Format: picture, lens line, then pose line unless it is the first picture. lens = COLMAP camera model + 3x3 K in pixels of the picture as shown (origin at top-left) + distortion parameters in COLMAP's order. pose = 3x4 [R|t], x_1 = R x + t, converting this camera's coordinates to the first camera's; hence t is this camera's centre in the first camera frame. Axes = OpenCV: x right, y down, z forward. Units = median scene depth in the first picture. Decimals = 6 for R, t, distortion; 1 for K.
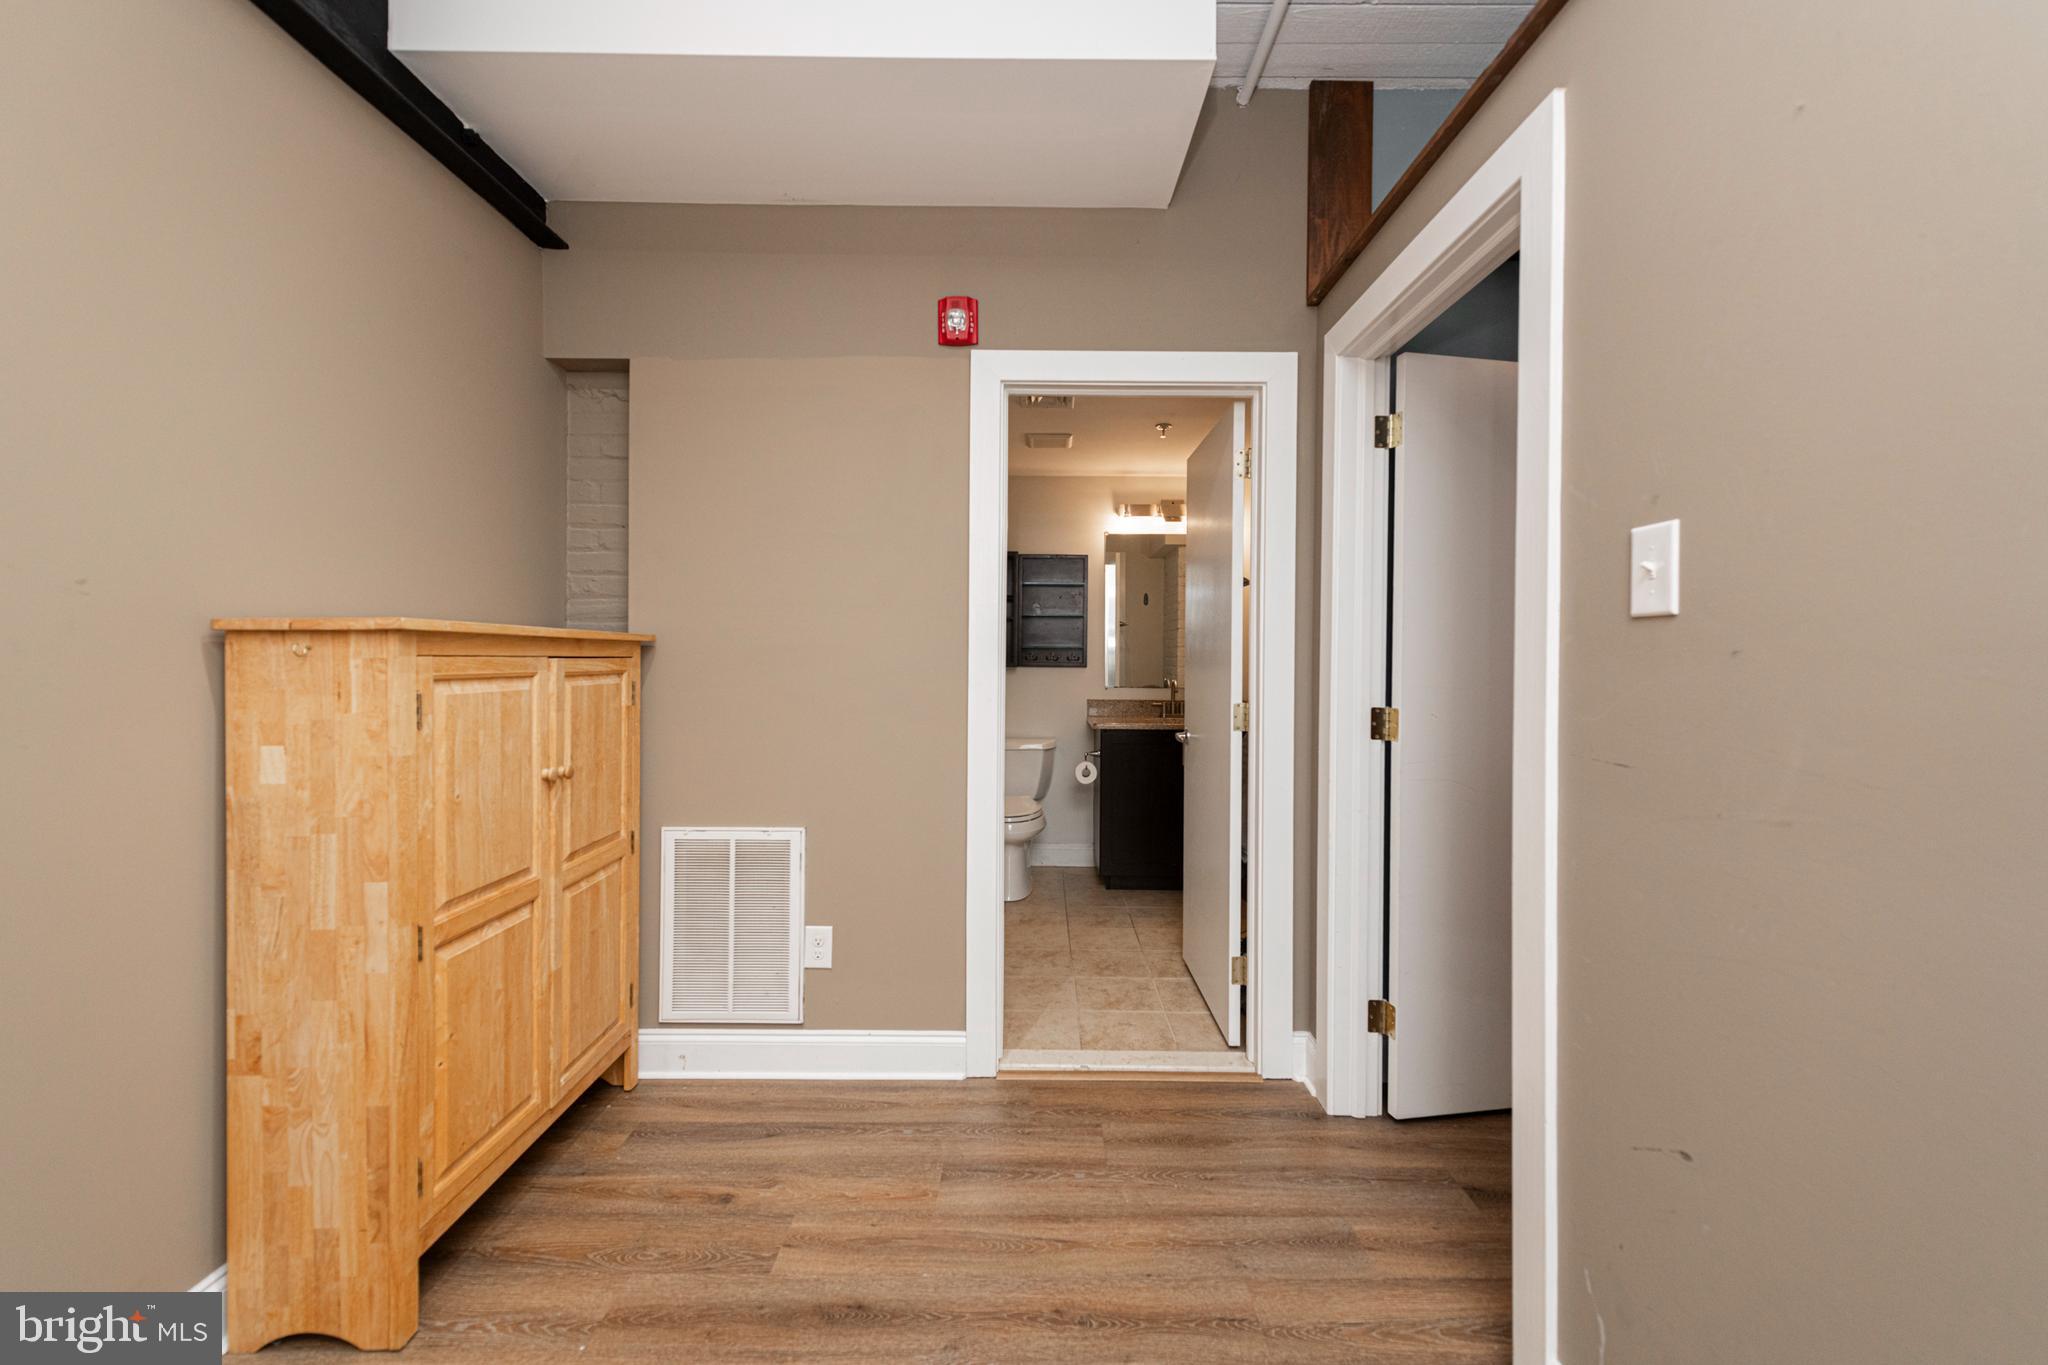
lens RADIAL K [[836.7, 0, 1033.2], [0, 836.7, 665.7], [0, 0, 1]] dist [0.012056, -0.003958]
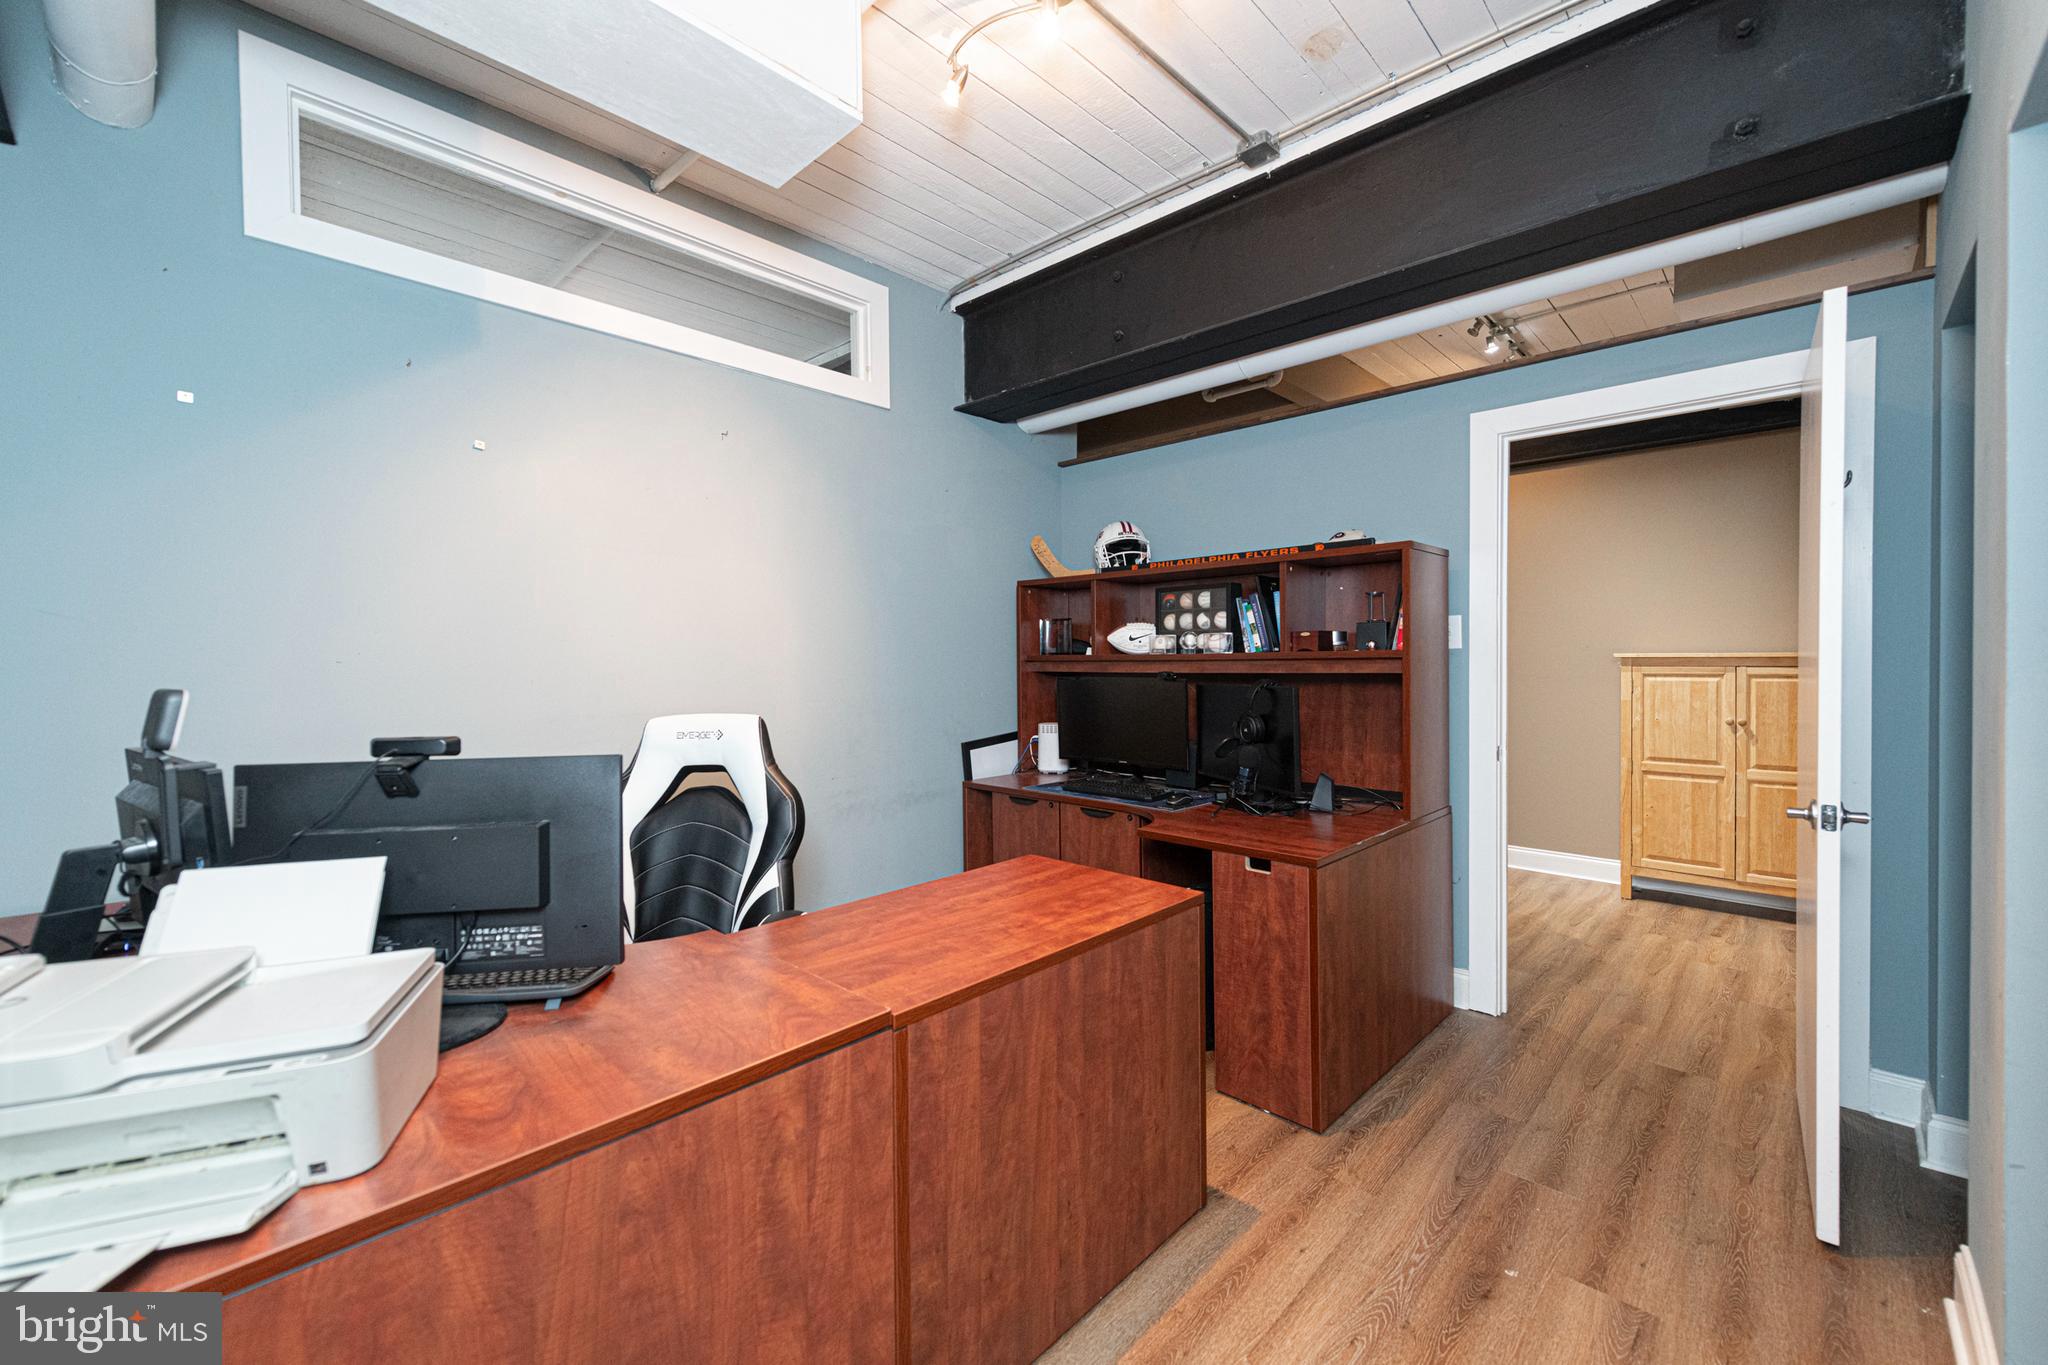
lens RADIAL K [[836.7, 0, 1030.1], [0, 836.7, 677.0], [0, 0, 1]] dist [0.012056, -0.003958]
pose [[-0.694324, 0.005417, -0.719642, 2.393134], [-0.003472, 0.999935, 0.010877, -0.001341], [0.719654, 0.010051, -0.694260, 1.304273]]
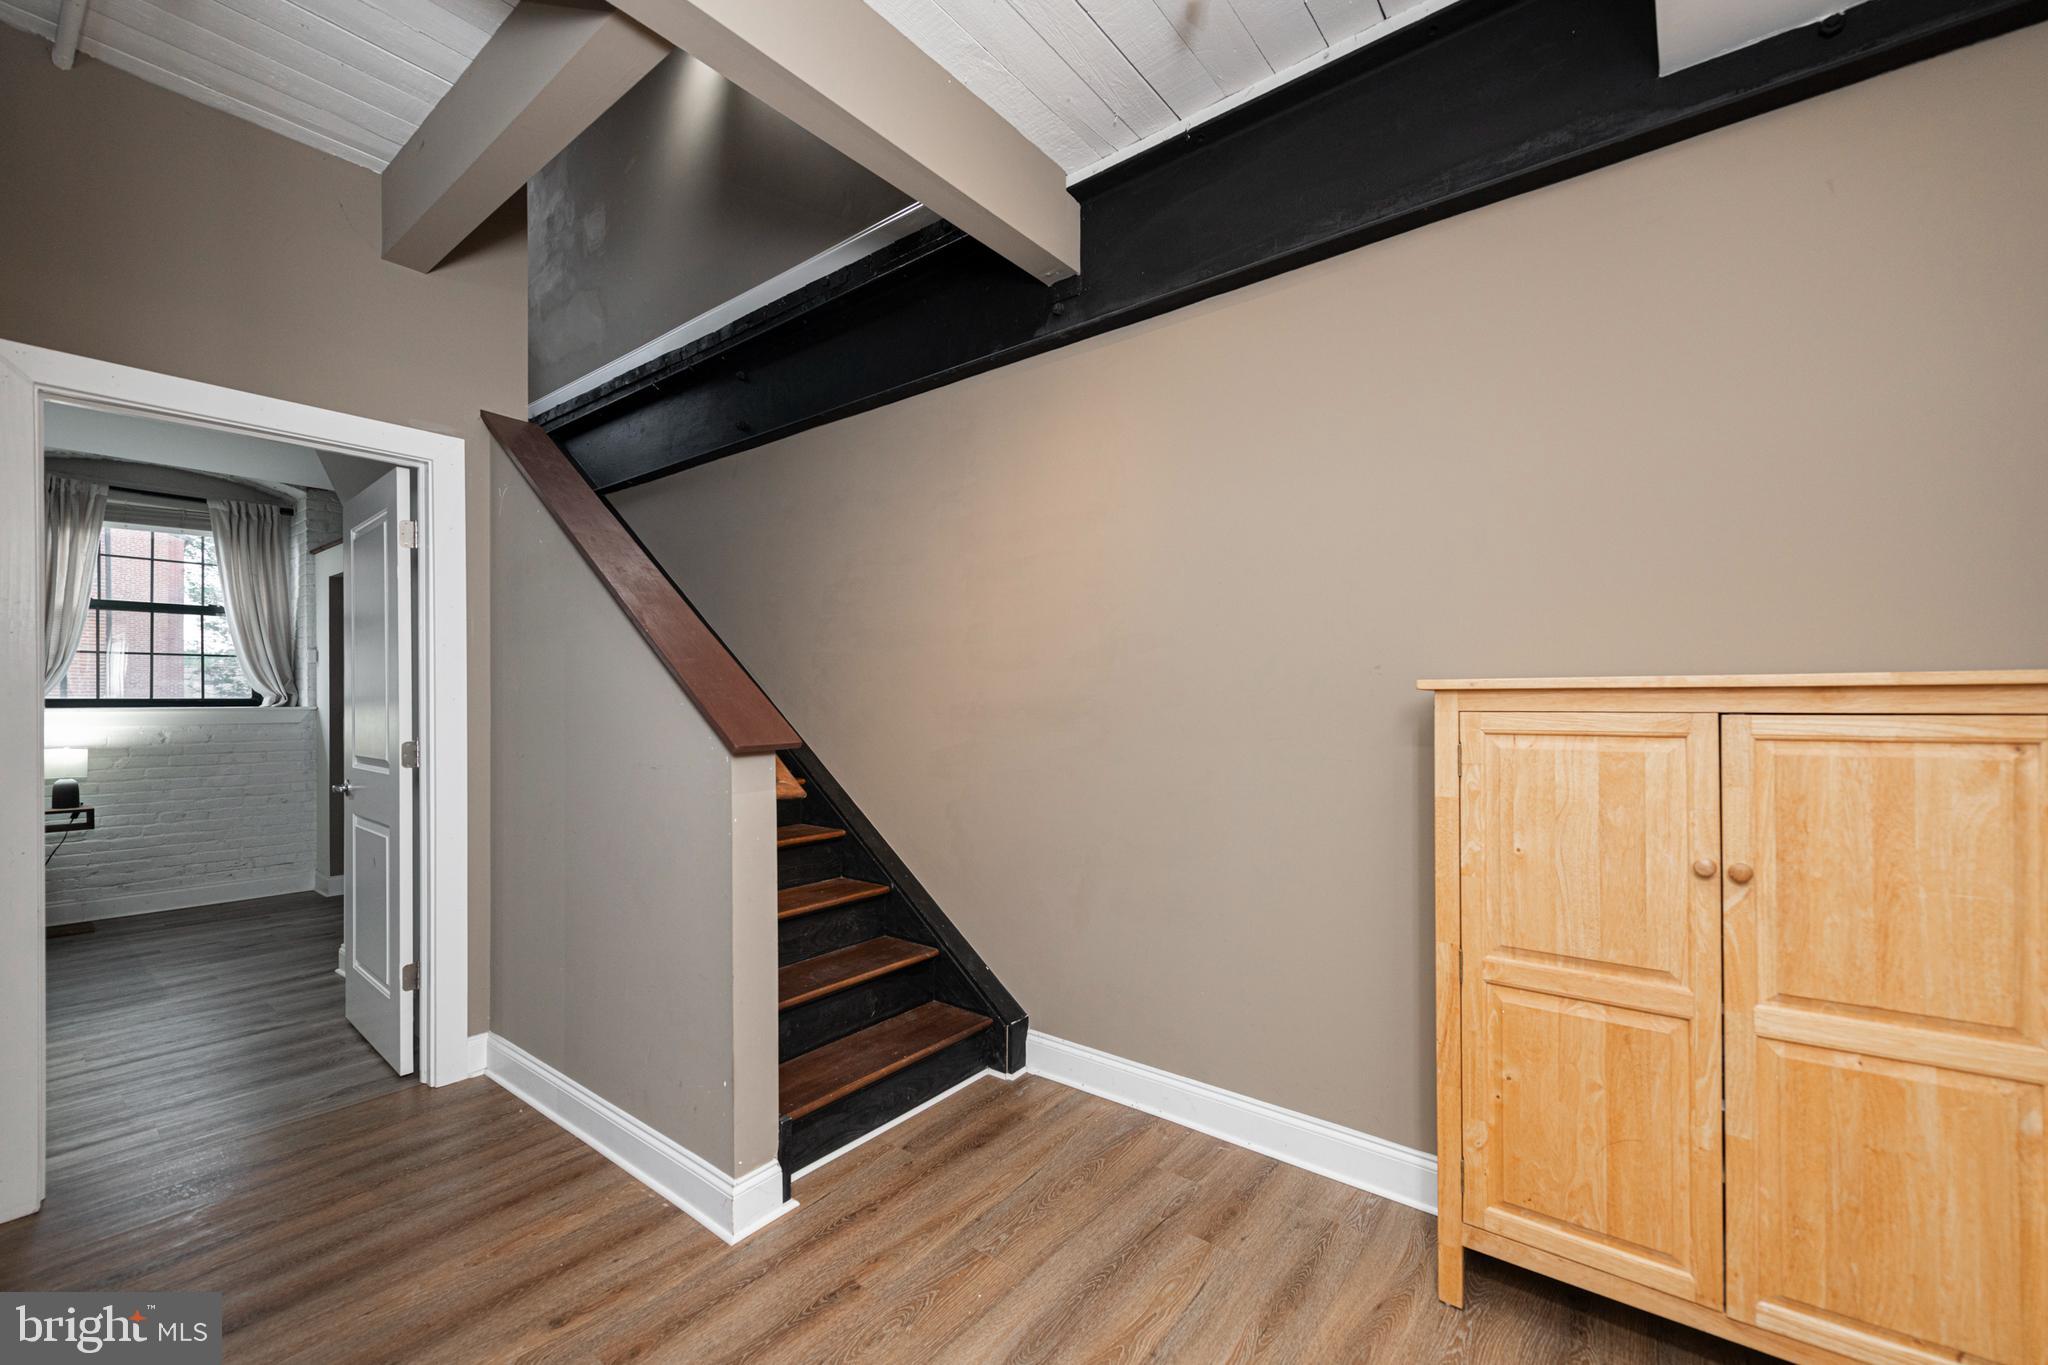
lens RADIAL K [[836.7, 0, 1034.9], [0, 836.7, 695.0], [0, 0, 1]] dist [0.012056, -0.003958]
pose [[-0.621910, -0.010207, -0.783022, 0.443926], [-0.008130, 0.999945, -0.006577, -0.018956], [0.783046, 0.002276, -0.621959, 1.079523]]
